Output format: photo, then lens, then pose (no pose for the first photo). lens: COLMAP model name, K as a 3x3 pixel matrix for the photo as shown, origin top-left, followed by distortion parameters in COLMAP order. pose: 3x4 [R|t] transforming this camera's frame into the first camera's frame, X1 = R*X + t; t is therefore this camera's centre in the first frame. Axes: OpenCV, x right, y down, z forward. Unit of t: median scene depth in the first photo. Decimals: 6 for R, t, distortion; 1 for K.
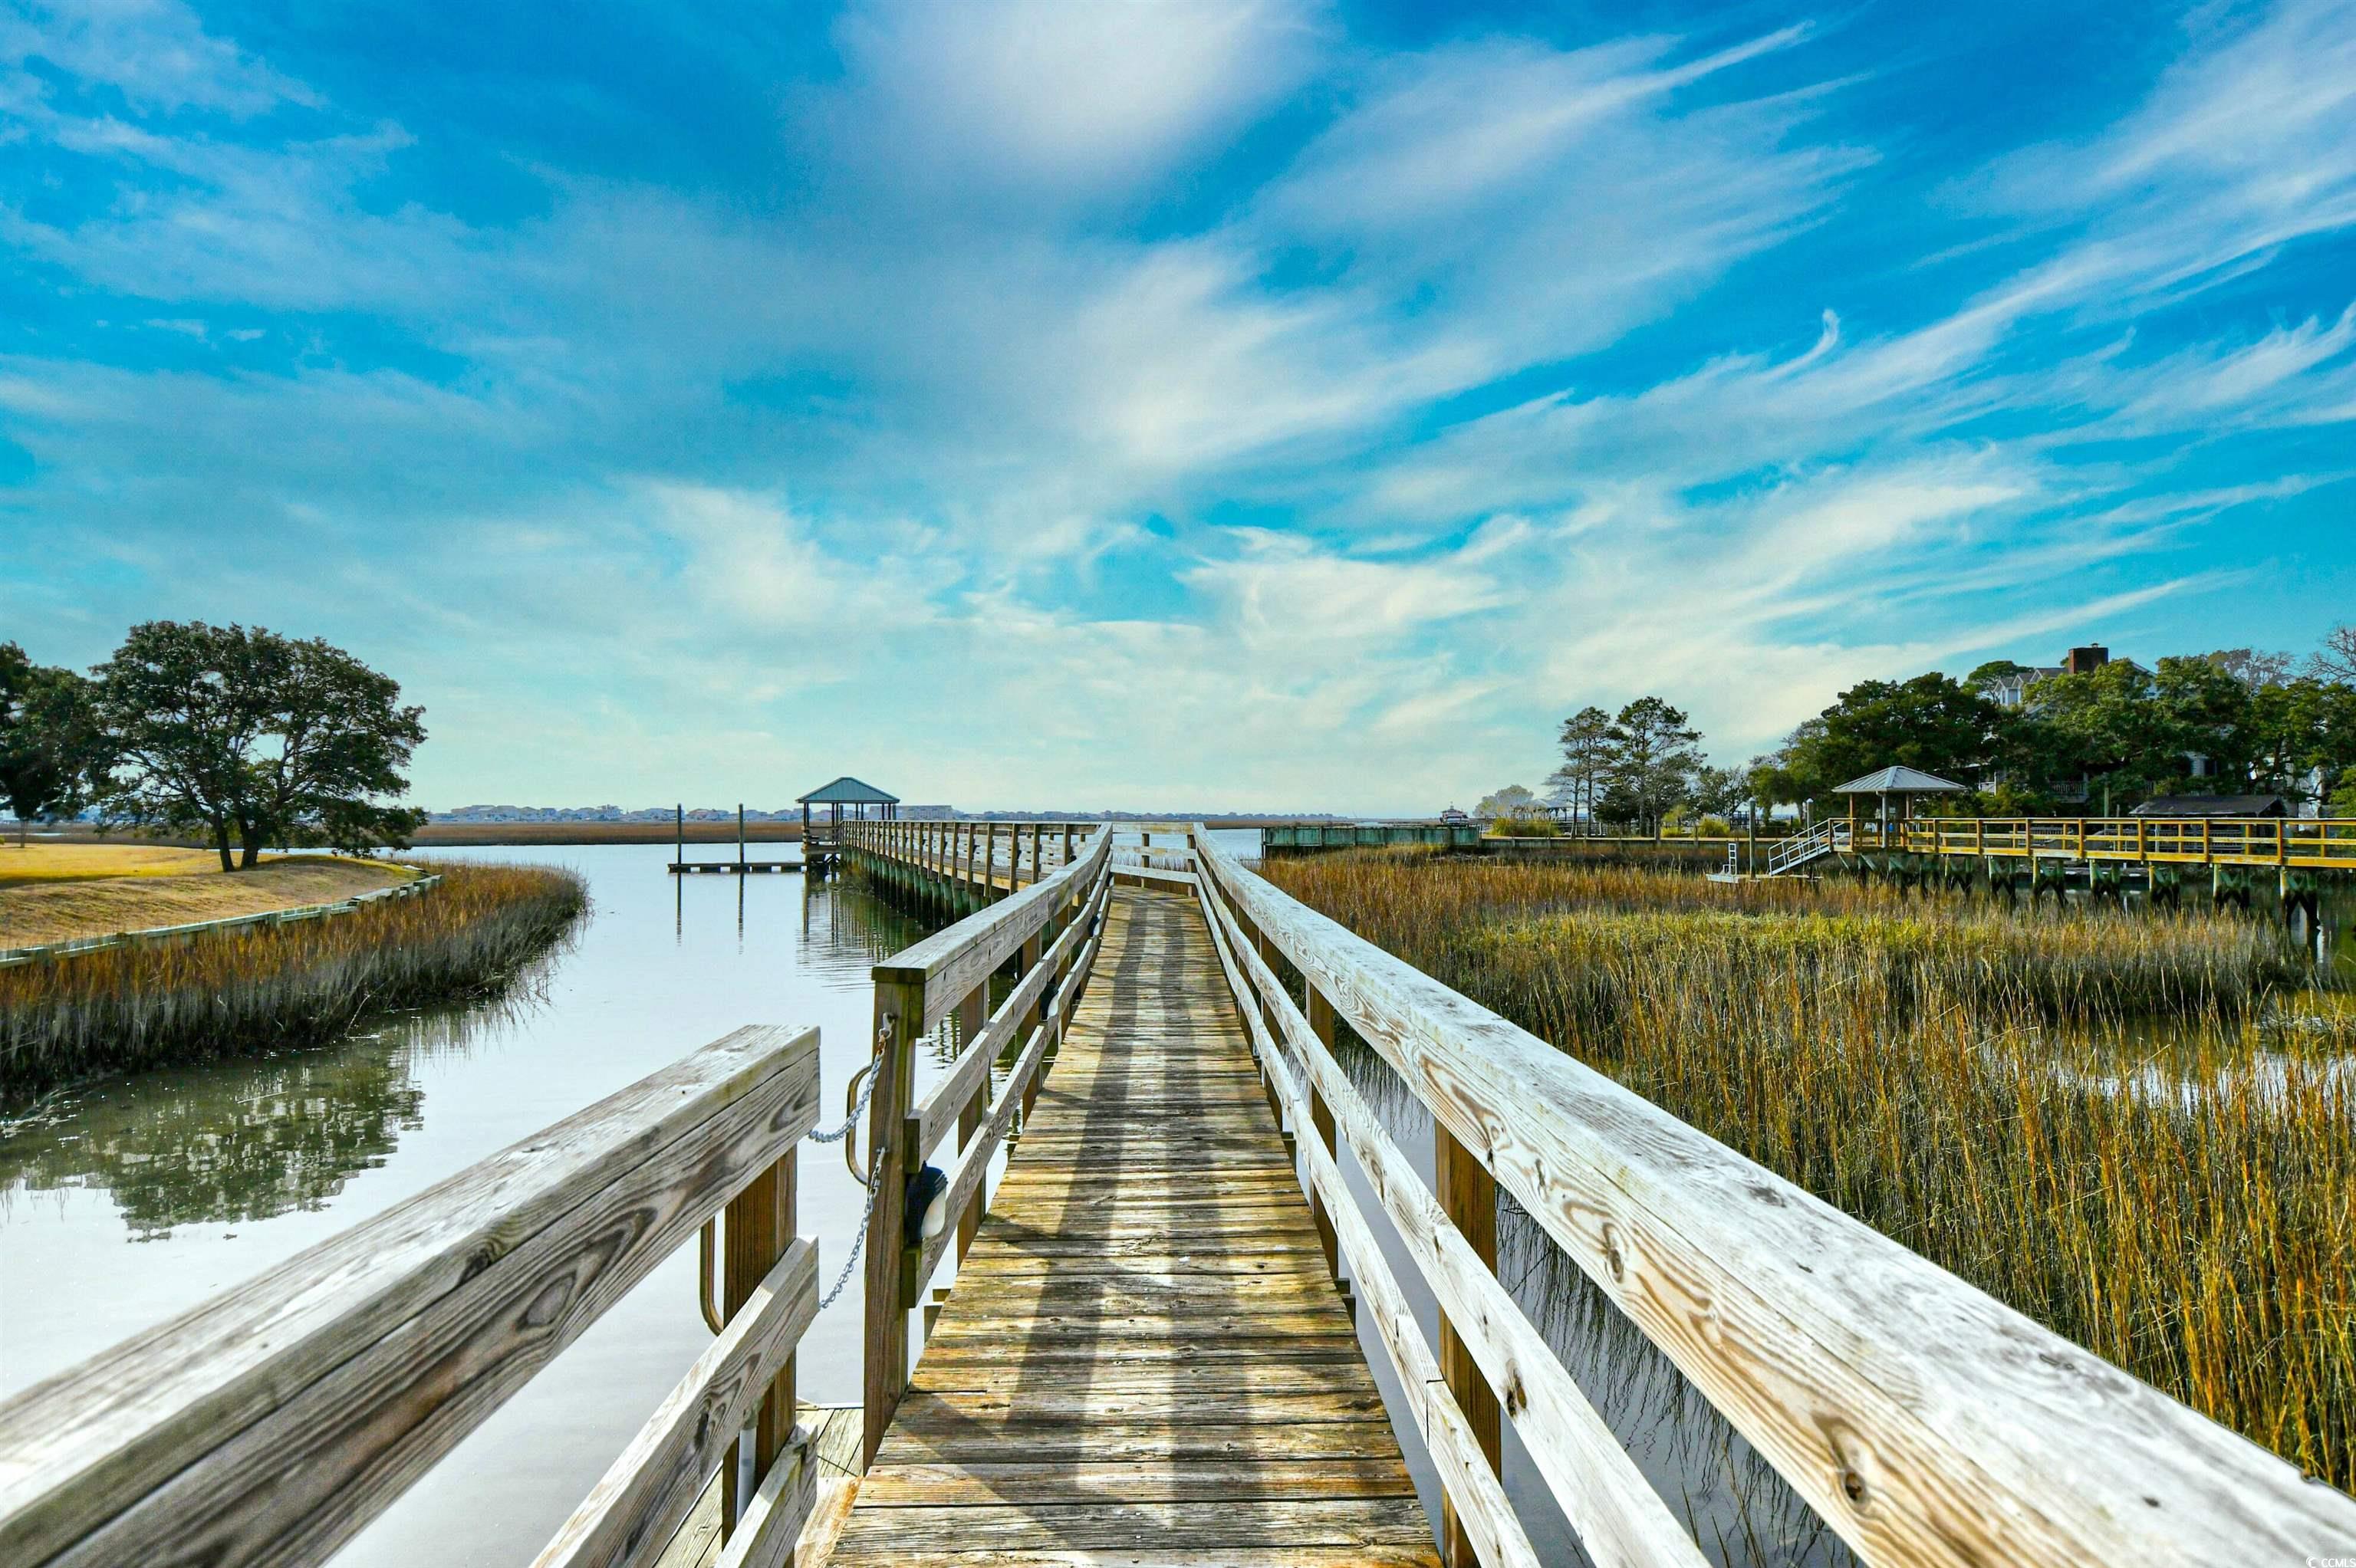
lens RADIAL K [[1553.7, 0, 1186.9], [0, 1553.7, 780.8], [0, 0, 1]] dist [-0.042076, -0.009450]
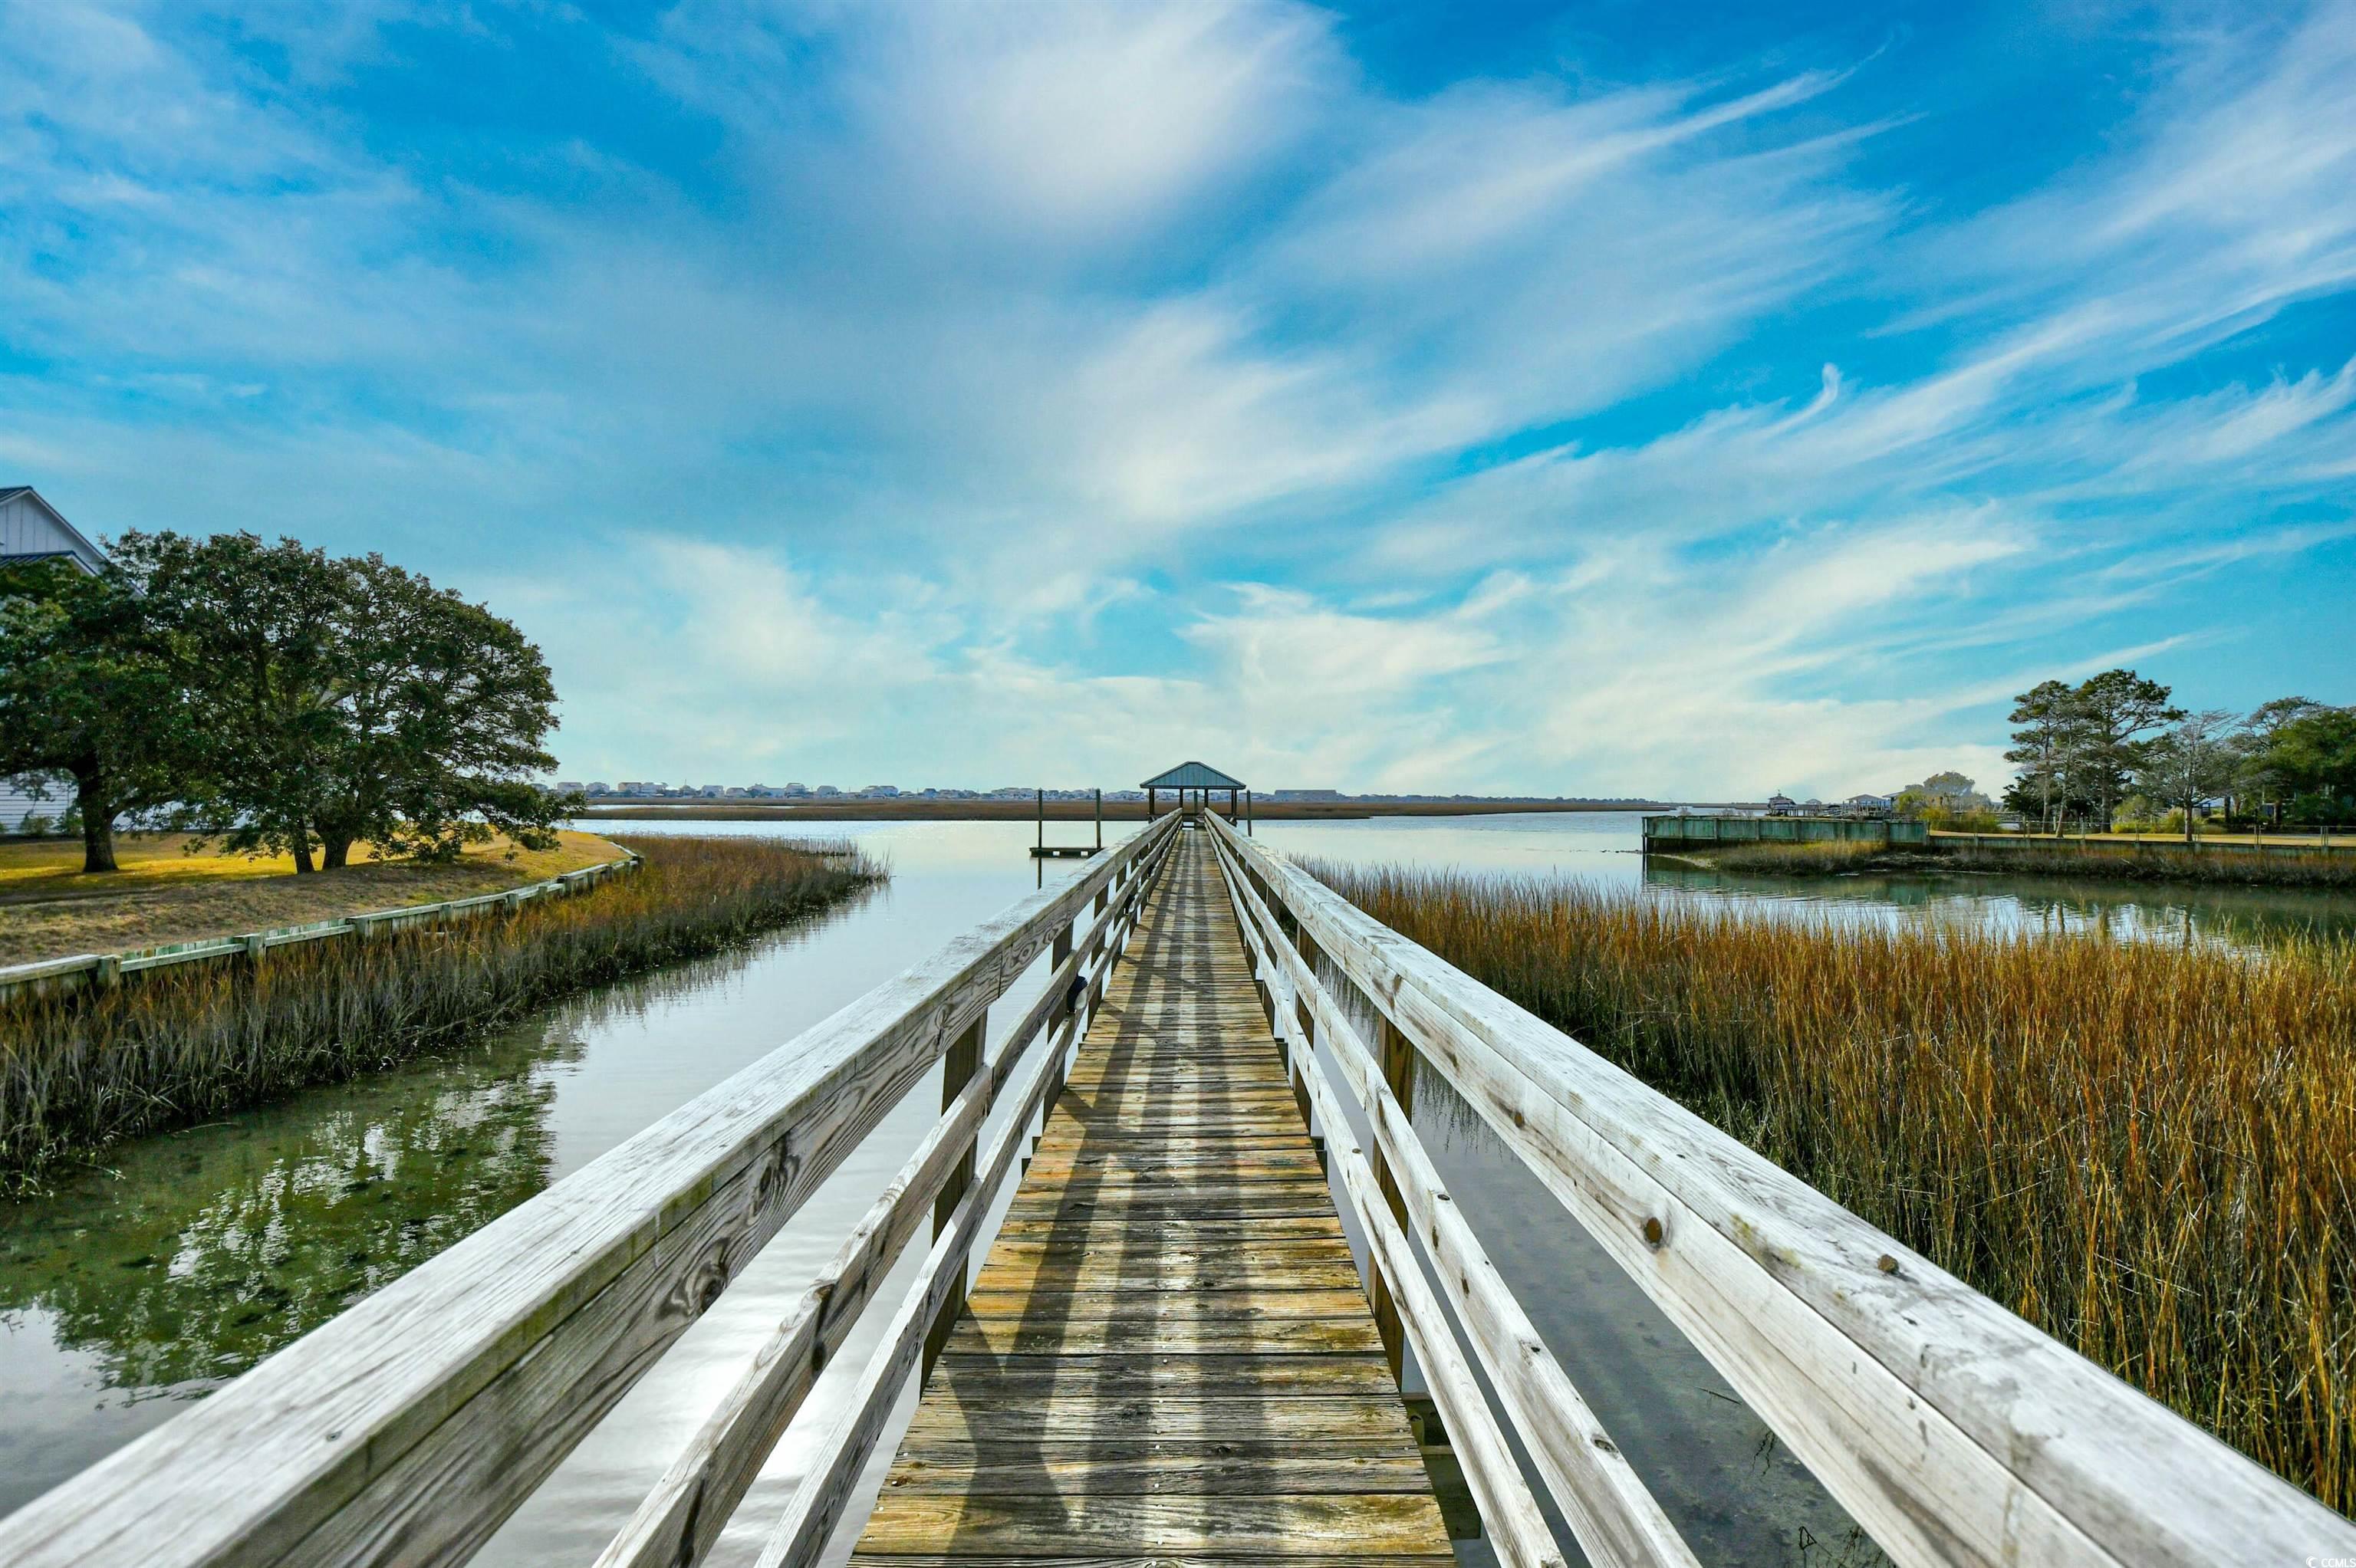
lens RADIAL K [[1055.9, 0, 1176.3], [0, 1055.9, 796.3], [0, 0, 1]] dist [-0.013229, -0.009056]
pose [[0.999448, 0.004698, -0.032898, 0.016622], [-0.004084, 0.999817, 0.018685, -0.037227], [0.032979, -0.018540, 0.999284, 0.305548]]
